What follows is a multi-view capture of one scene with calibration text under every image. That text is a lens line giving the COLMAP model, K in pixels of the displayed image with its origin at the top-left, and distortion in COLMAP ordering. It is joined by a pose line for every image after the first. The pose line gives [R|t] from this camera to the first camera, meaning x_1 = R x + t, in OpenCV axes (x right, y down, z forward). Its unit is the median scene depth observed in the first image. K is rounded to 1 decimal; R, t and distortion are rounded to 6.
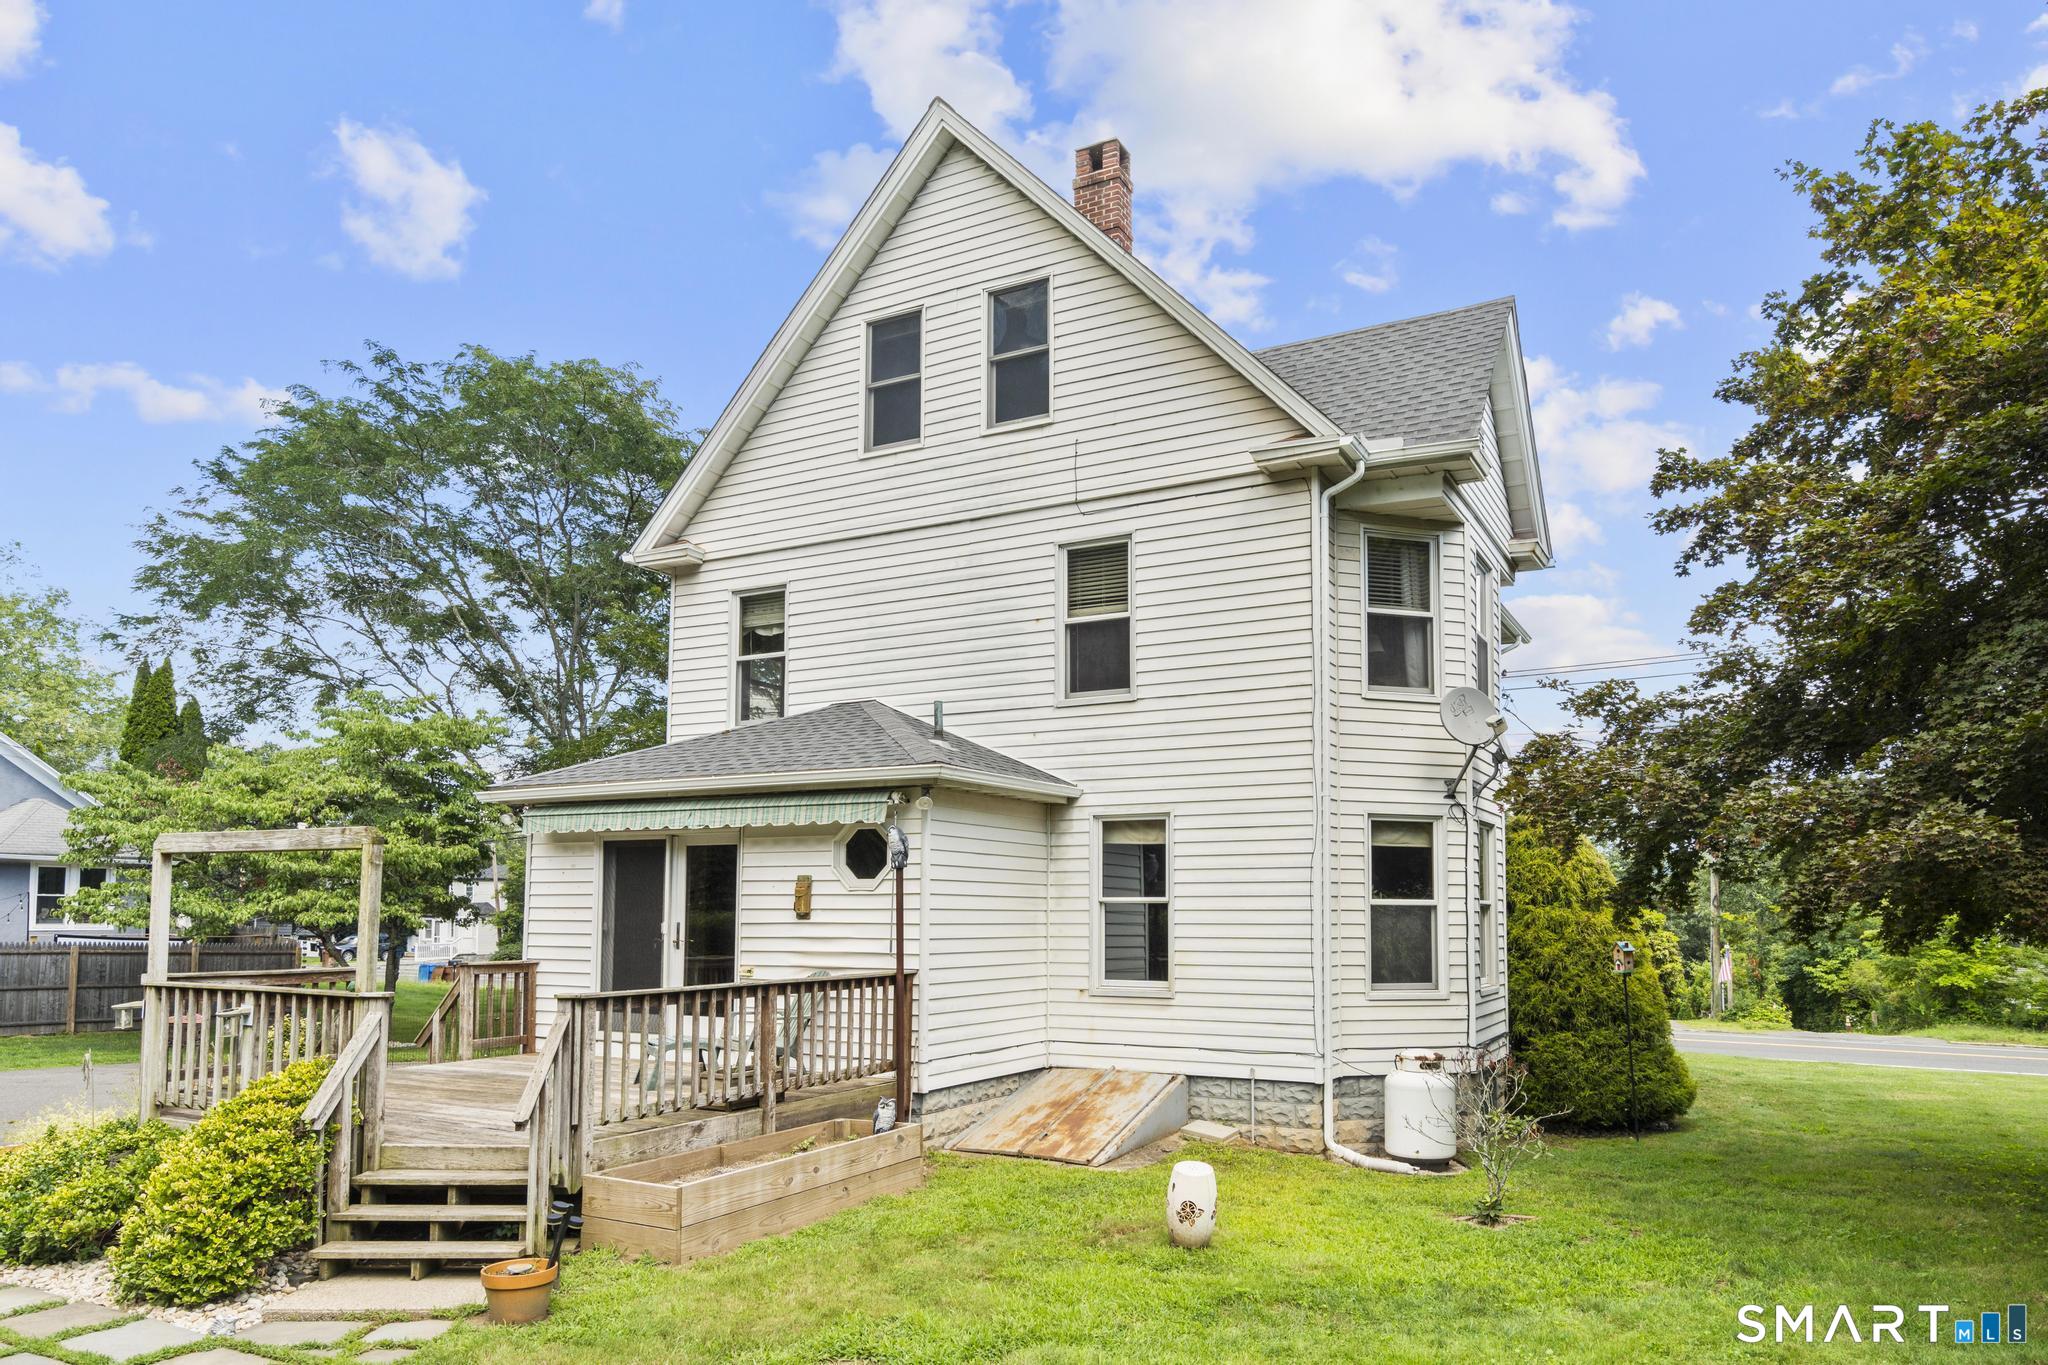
lens RADIAL K [[1249.9, 0, 1026.8], [0, 1249.9, 690.9], [0, 0, 1]] dist [0.012725, -0.000452]
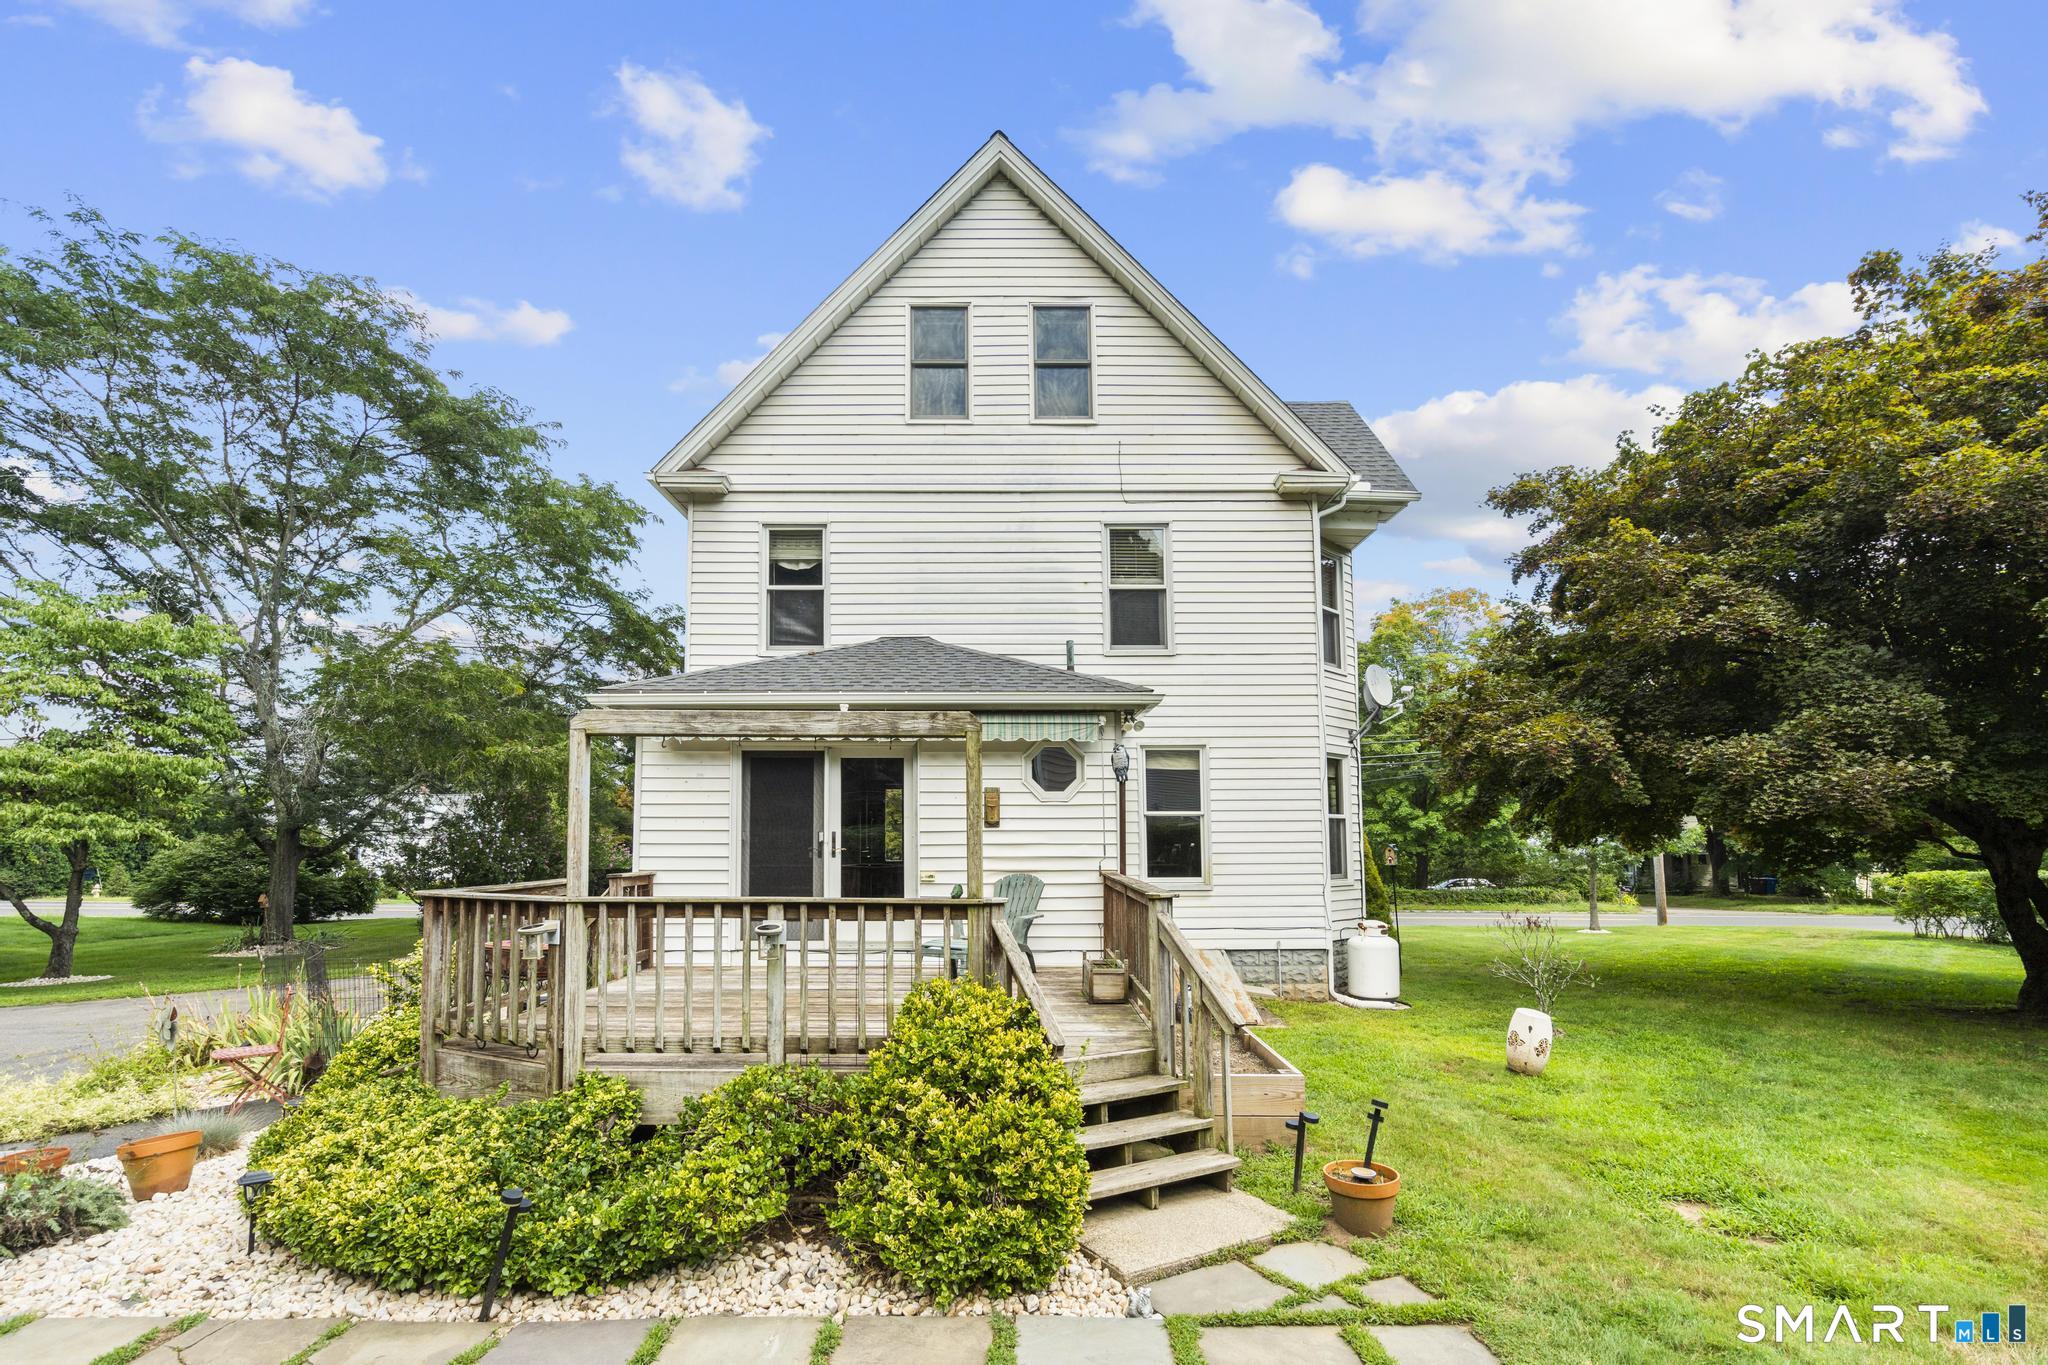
lens RADIAL K [[929.8, 0, 1022.9], [0, 929.8, 673.2], [0, 0, 1]] dist [-0.008643, 0.004181]
pose [[0.886502, 0.075002, 0.456606, -0.452213], [-0.075529, 0.996996, -0.017127, 0.050645], [-0.456519, -0.019304, 0.889504, 0.227116]]
